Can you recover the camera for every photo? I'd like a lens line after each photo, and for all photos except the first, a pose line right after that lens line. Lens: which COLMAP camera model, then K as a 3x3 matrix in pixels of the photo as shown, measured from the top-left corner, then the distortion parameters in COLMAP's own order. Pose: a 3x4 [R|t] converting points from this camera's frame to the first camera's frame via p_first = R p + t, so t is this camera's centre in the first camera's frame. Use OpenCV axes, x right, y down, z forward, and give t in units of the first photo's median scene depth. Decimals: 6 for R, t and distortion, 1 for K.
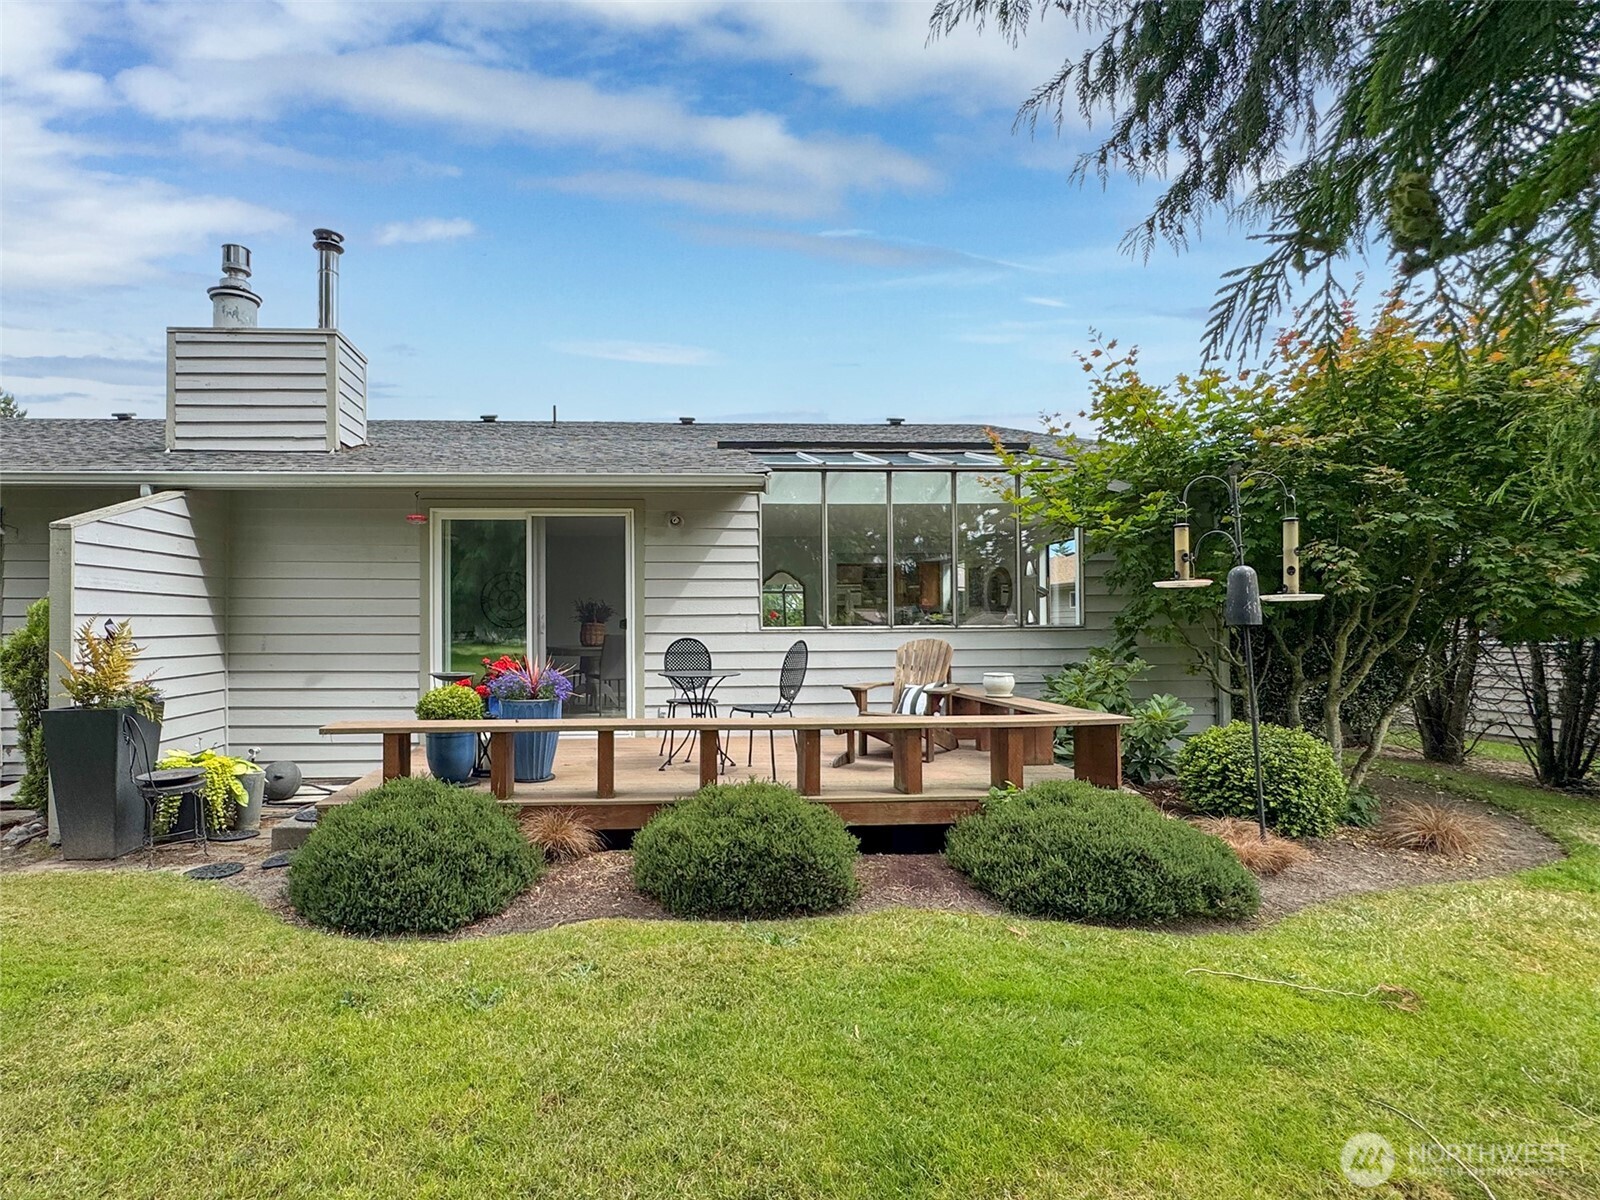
lens RADIAL K [[721.6, 0, 686.8], [0, 721.6, 616.7], [0, 0, 1]] dist [-0.002296, 0.000035]
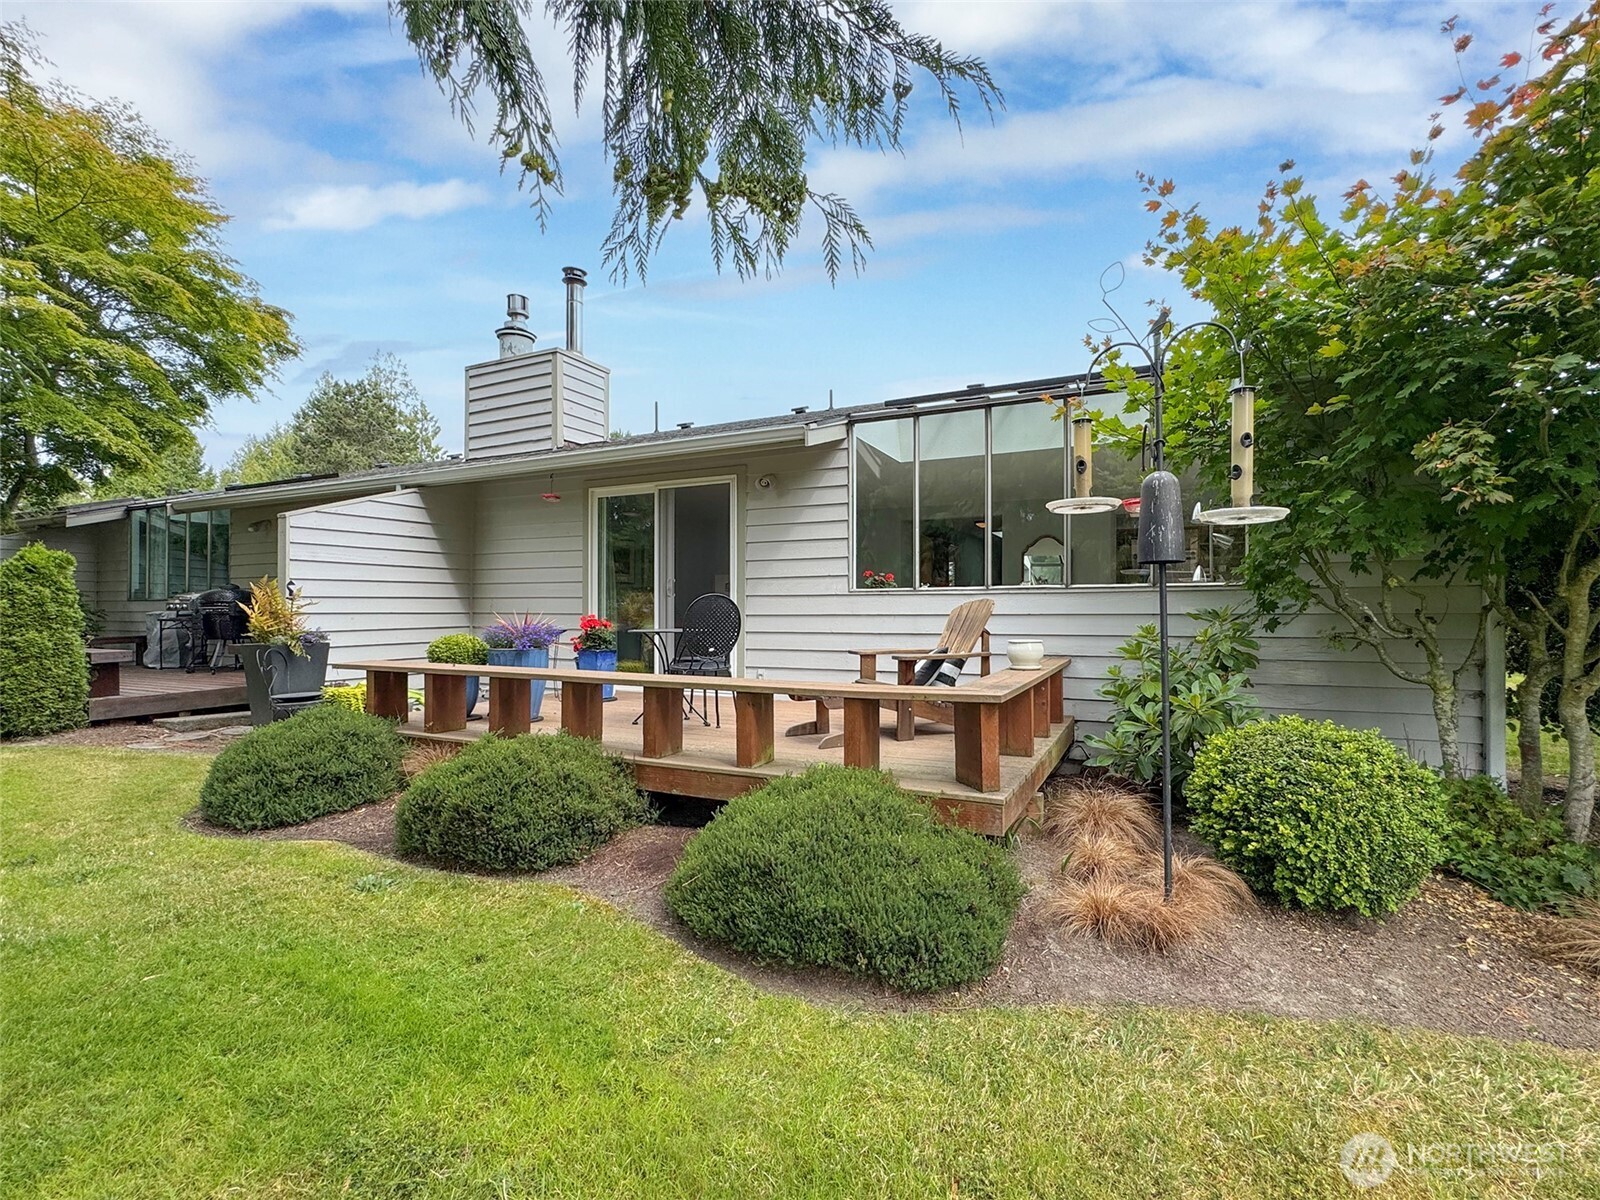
lens RADIAL K [[674.1, 0, 880.6], [0, 674.1, 604.5], [0, 0, 1]] dist [0.000252, 0.000198]
pose [[0.901830, 0.000460, -0.432091, 0.527865], [0.002924, 0.999970, 0.007167, 0.029283], [0.432082, -0.007727, 0.901801, 0.223266]]
